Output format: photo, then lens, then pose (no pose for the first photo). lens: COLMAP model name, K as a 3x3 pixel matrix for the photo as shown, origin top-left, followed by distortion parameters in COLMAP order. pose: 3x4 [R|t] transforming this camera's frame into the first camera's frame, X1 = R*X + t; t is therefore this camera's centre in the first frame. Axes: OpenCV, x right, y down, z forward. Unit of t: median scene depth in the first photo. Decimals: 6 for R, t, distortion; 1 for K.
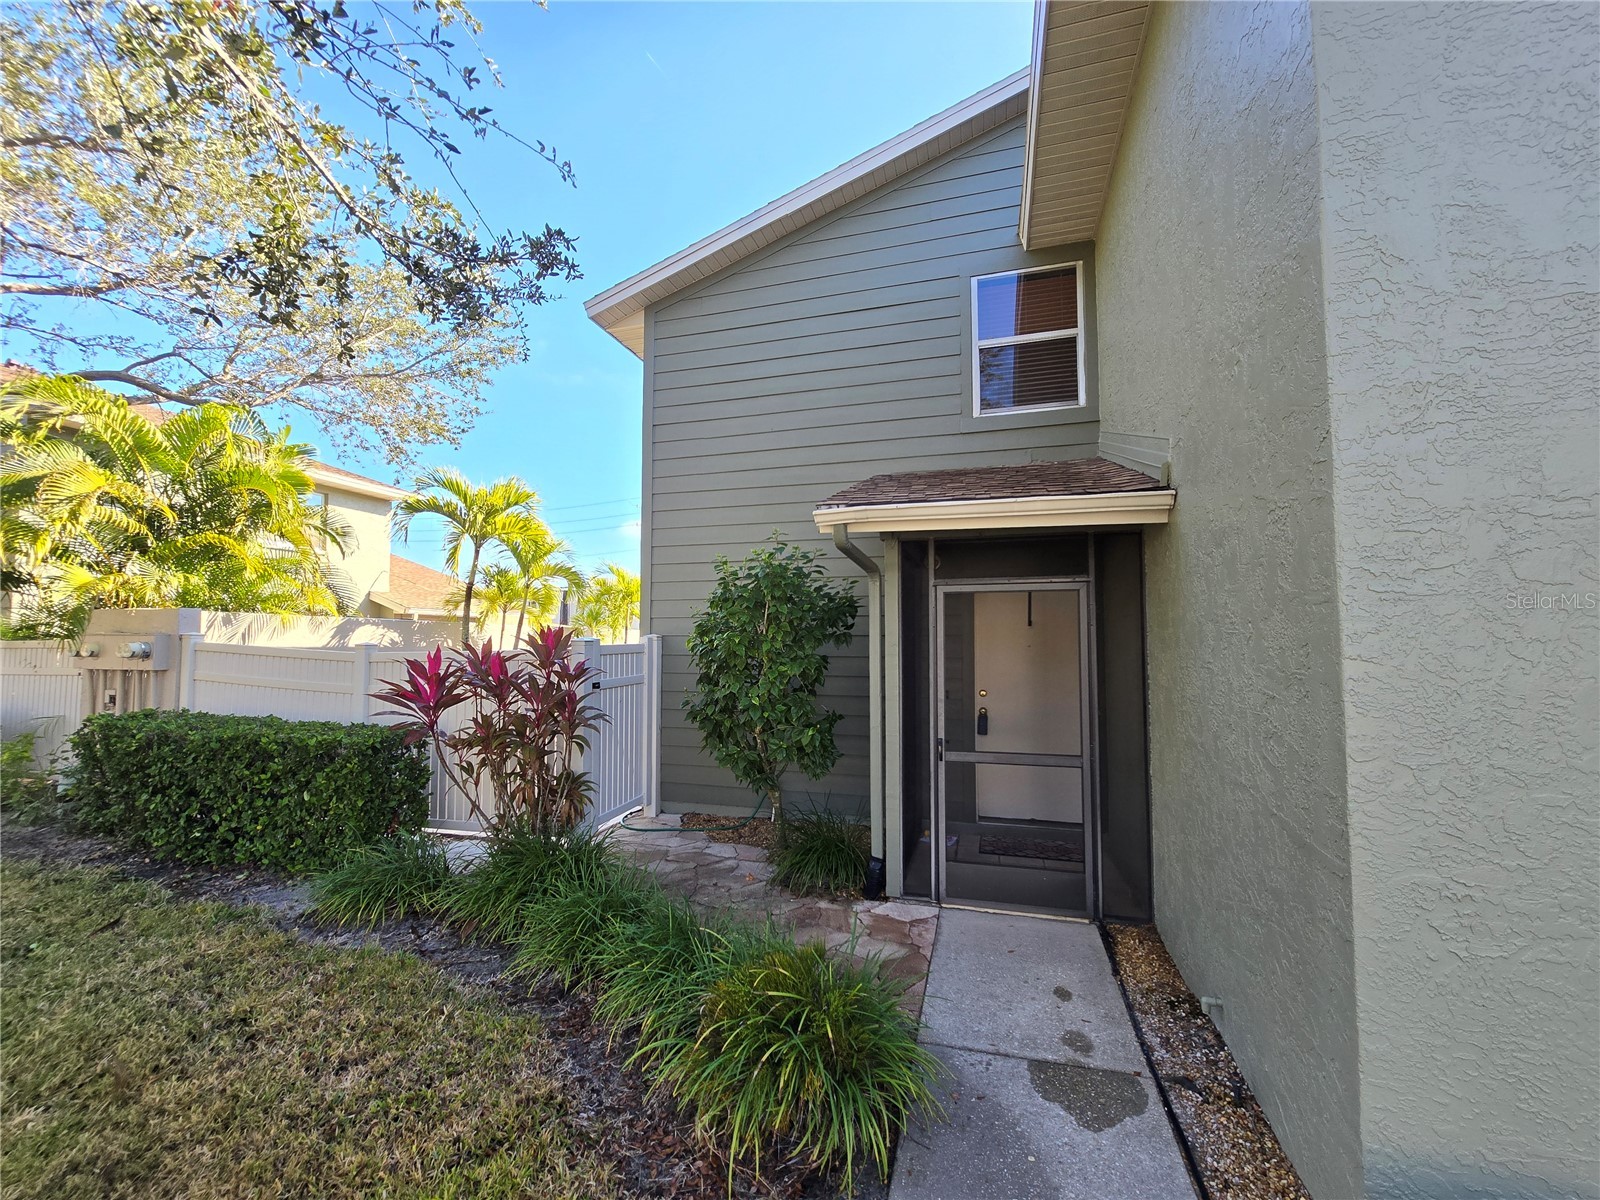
lens RADIAL K [[653.1, 0, 791.8], [0, 653.1, 600.8], [0, 0, 1]] dist [-0.004861, 0.000064]
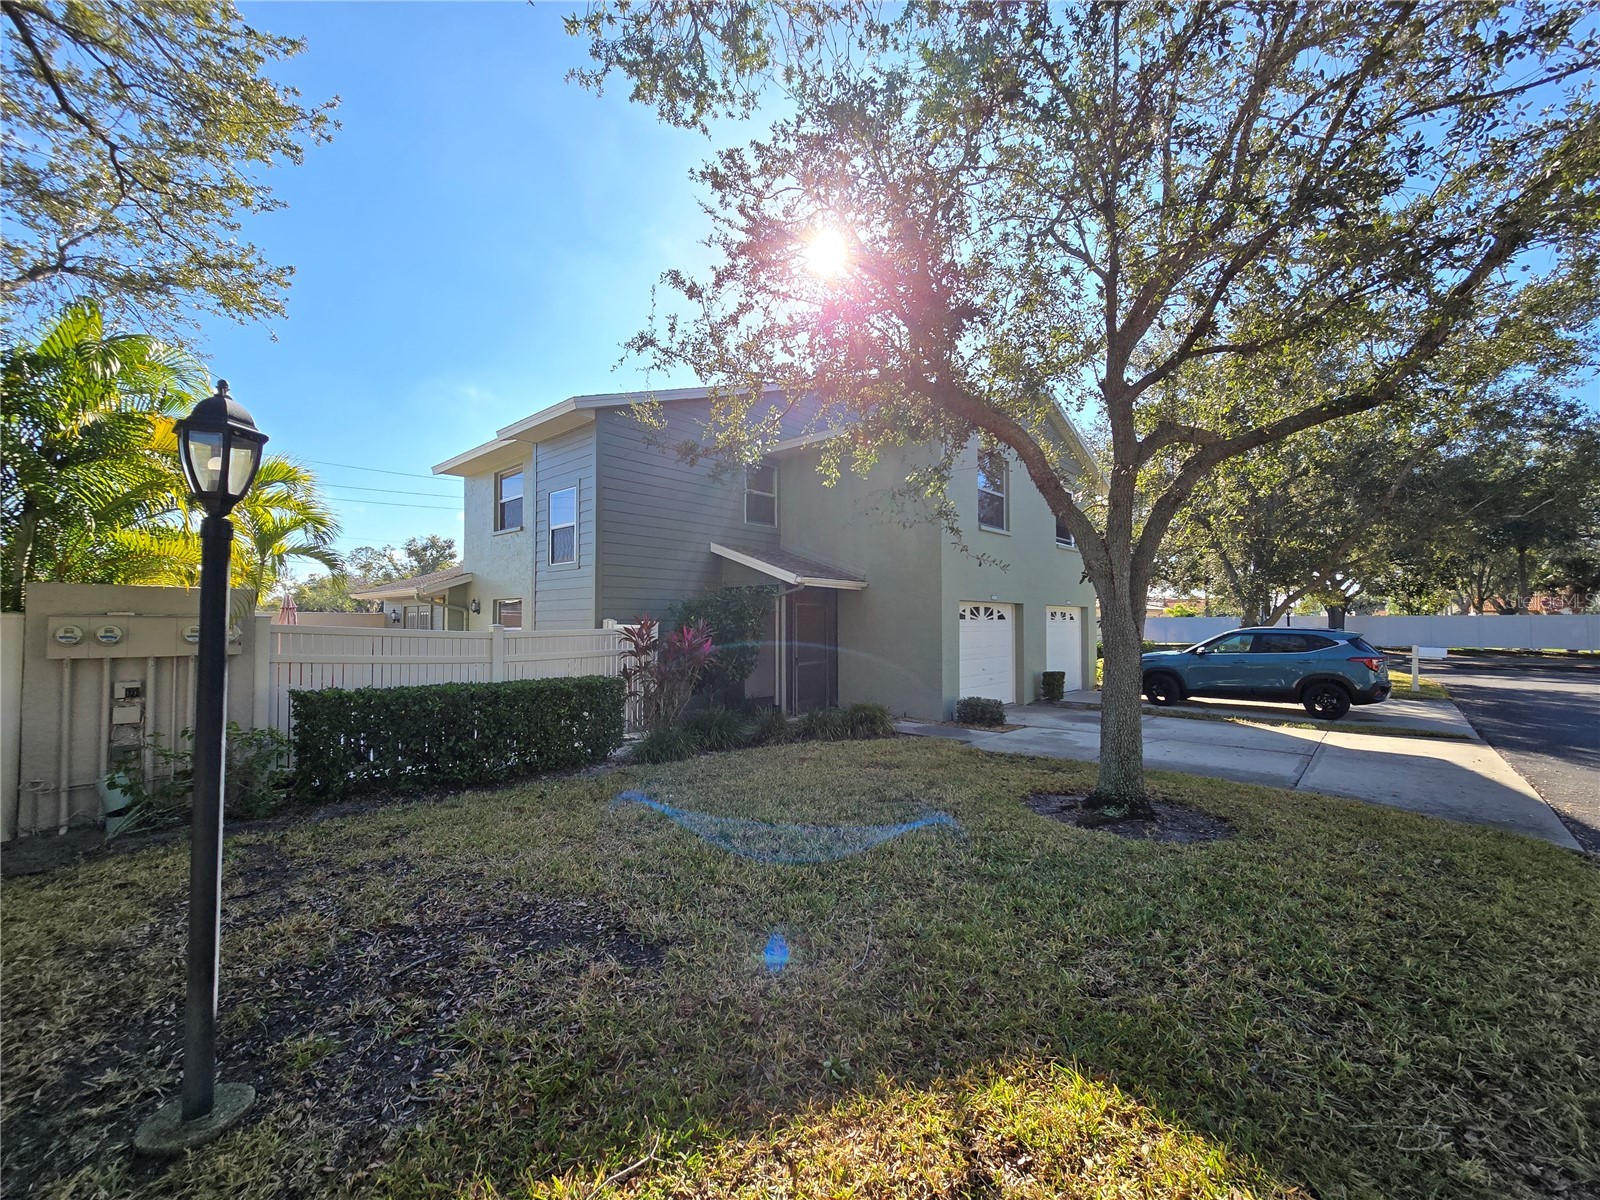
lens RADIAL K [[653.1, 0, 796.4], [0, 653.1, 606.6], [0, 0, 1]] dist [-0.004861, 0.000064]
pose [[0.434822, 0.022470, 0.900236, -1.715041], [-0.052550, 0.998618, 0.000457, -0.005902], [-0.898982, -0.047506, 0.435402, -0.152587]]
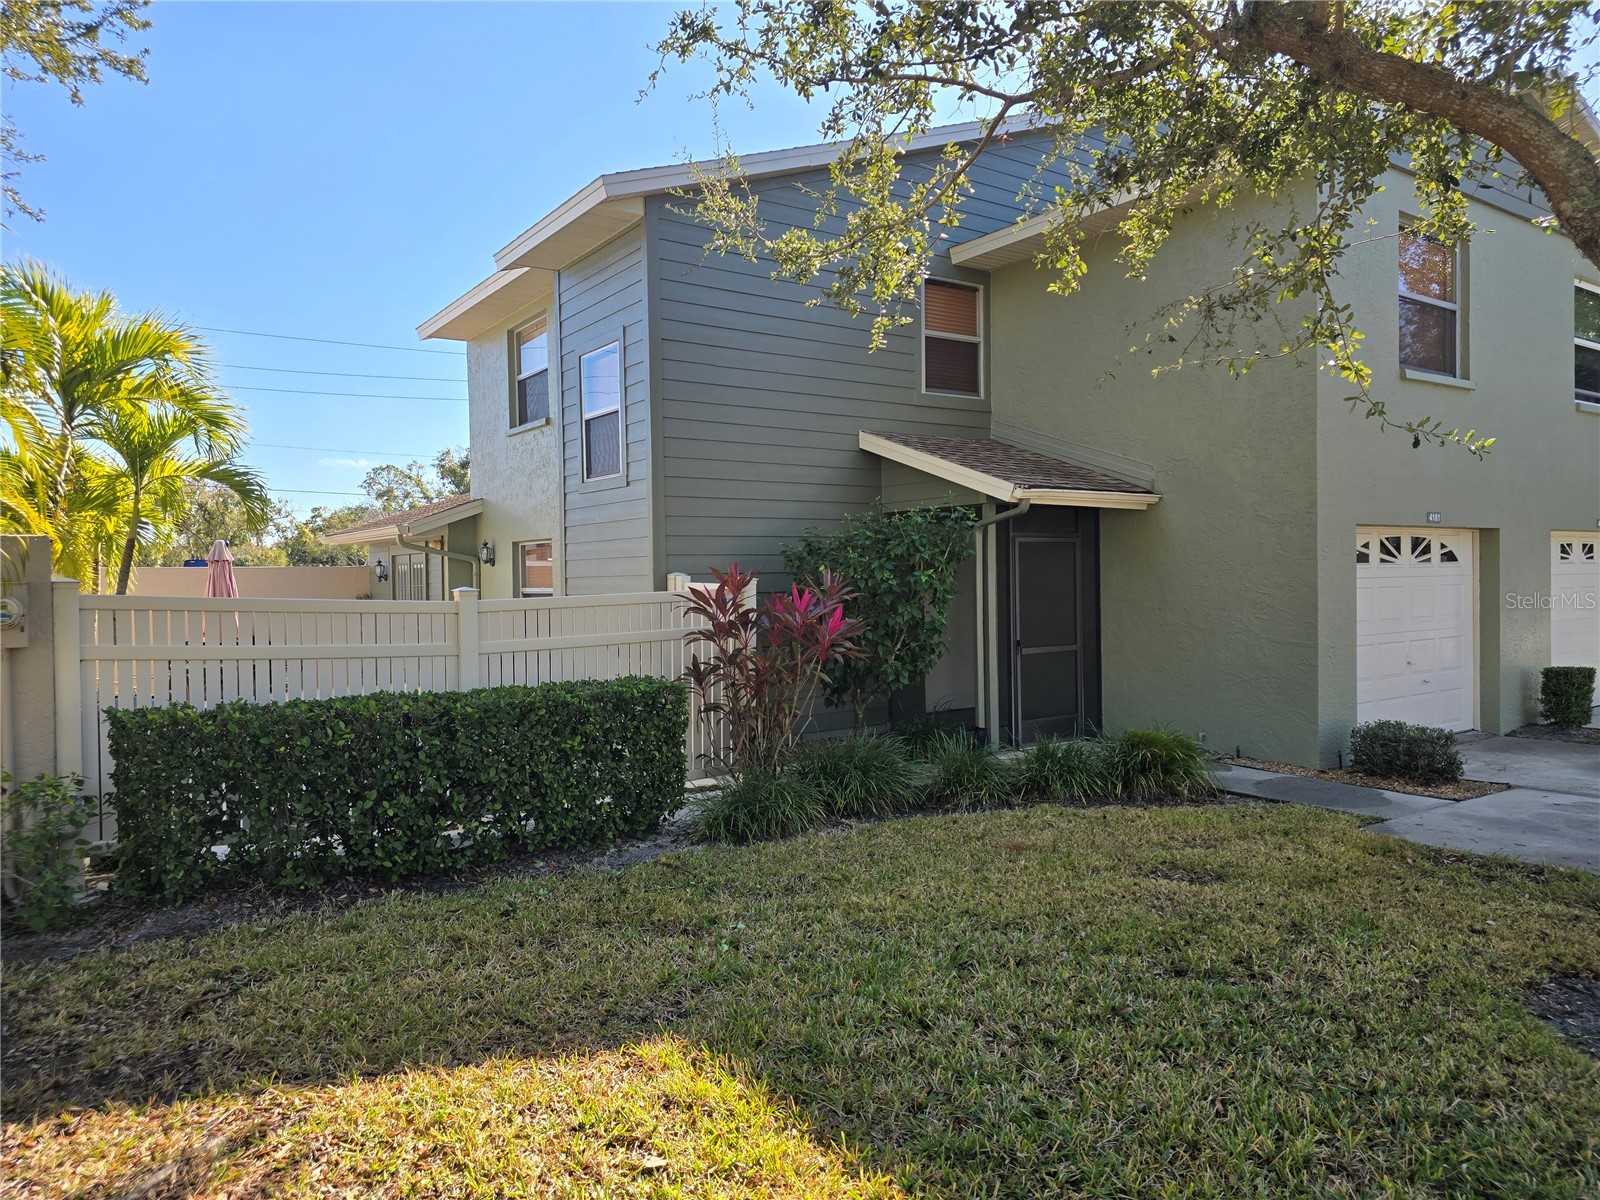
lens RADIAL K [[1062.5, 0, 799.8], [0, 1062.5, 595.2], [0, 0, 1]] dist [0.041785, -0.030213]
pose [[0.626650, -0.025787, 0.778874, -1.482241], [-0.031863, 0.997769, 0.058670, -0.013649], [-0.778649, -0.061583, 0.624430, -0.091102]]
